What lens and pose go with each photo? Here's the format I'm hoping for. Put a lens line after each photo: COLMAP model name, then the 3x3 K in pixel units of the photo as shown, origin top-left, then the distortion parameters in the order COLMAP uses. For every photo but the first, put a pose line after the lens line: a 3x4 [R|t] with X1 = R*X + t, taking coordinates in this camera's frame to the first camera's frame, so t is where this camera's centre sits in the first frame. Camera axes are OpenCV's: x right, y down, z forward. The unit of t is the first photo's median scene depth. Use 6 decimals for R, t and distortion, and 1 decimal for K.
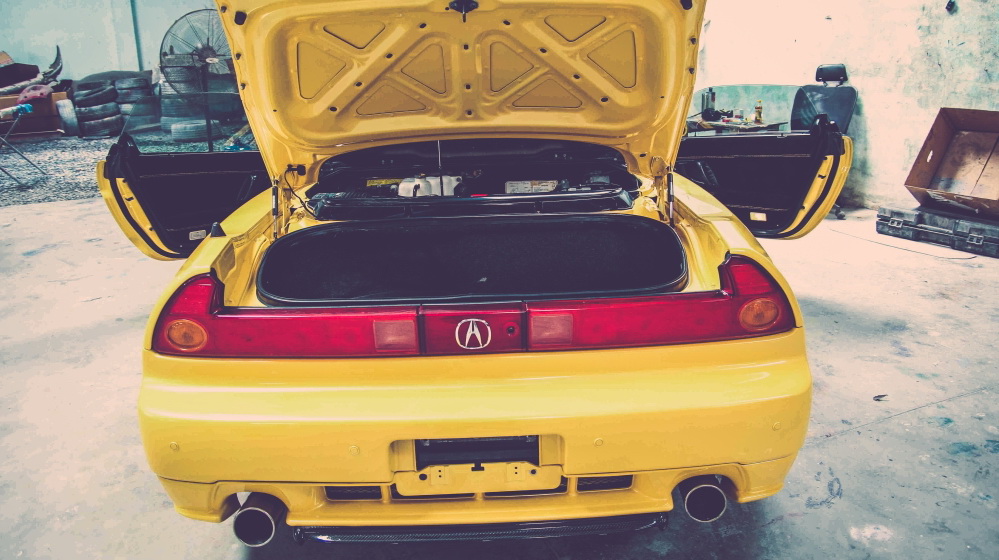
lens RADIAL K [[843.0, 0, 499.5], [0, 843.0, 280.0], [0, 0, 1]] dist [0.004310, 0.004778]
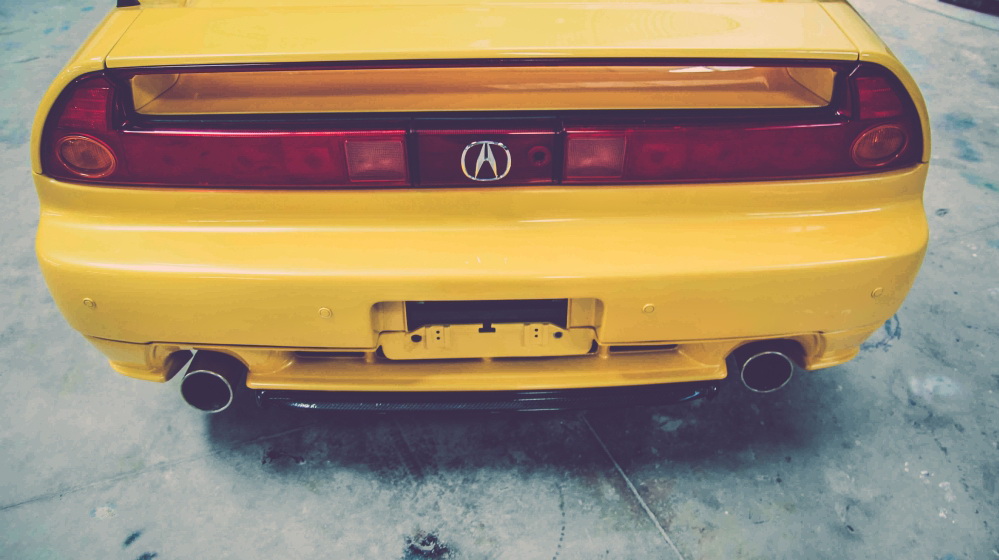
lens RADIAL K [[789.1, 0, 499.5], [0, 789.1, 280.0], [0, 0, 1]] dist [-0.094345, 0.081433]
pose [[0.999469, 0.021476, 0.024520, -0.033077], [-0.028298, 0.945031, 0.325753, -0.056482], [-0.016176, -0.326274, 0.945137, 0.329219]]
